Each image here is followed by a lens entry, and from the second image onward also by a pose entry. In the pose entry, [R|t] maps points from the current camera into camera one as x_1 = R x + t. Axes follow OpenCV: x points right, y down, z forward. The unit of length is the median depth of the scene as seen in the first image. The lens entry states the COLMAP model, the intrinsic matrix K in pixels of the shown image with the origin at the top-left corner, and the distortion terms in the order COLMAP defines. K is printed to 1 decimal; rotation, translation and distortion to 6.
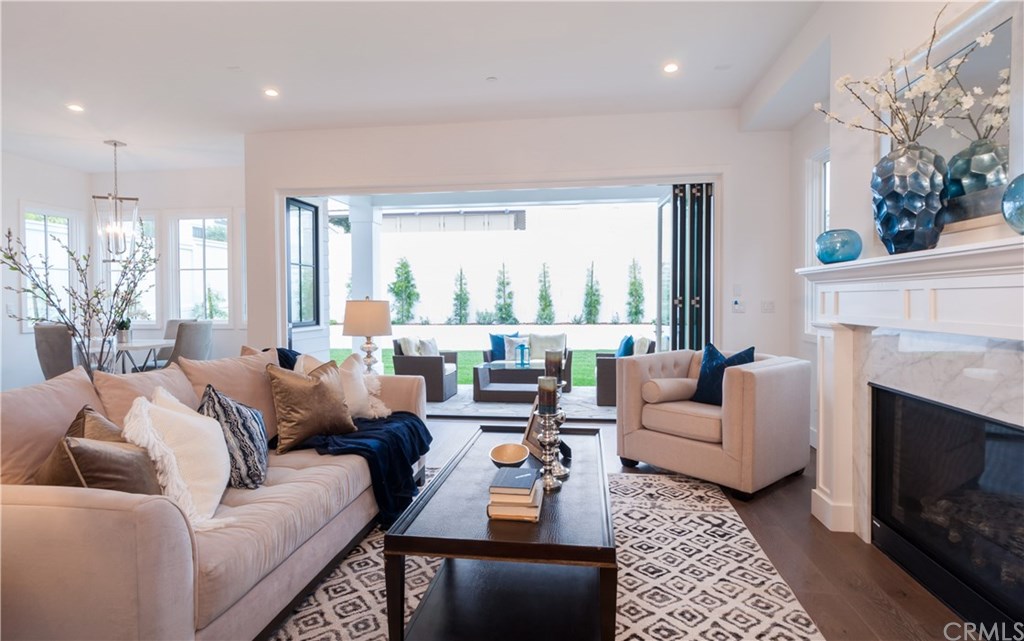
lens RADIAL K [[561.9, 0, 515.7], [0, 561.9, 314.3], [0, 0, 1]] dist [-0.002149, -0.000145]
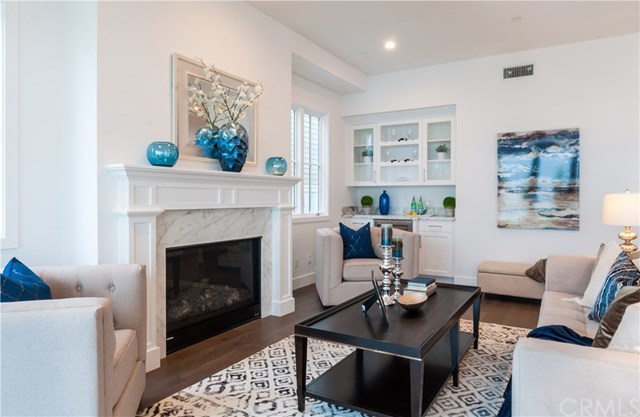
lens RADIAL K [[430.3, 0, 324.7], [0, 430.3, 203.1], [0, 0, 1]] dist [0.039236, 0.000701]
pose [[-0.920773, -0.007908, 0.390019, -0.192978], [0.007961, 0.999205, 0.039054, -0.039317], [-0.390018, 0.039064, -0.919978, 1.723580]]
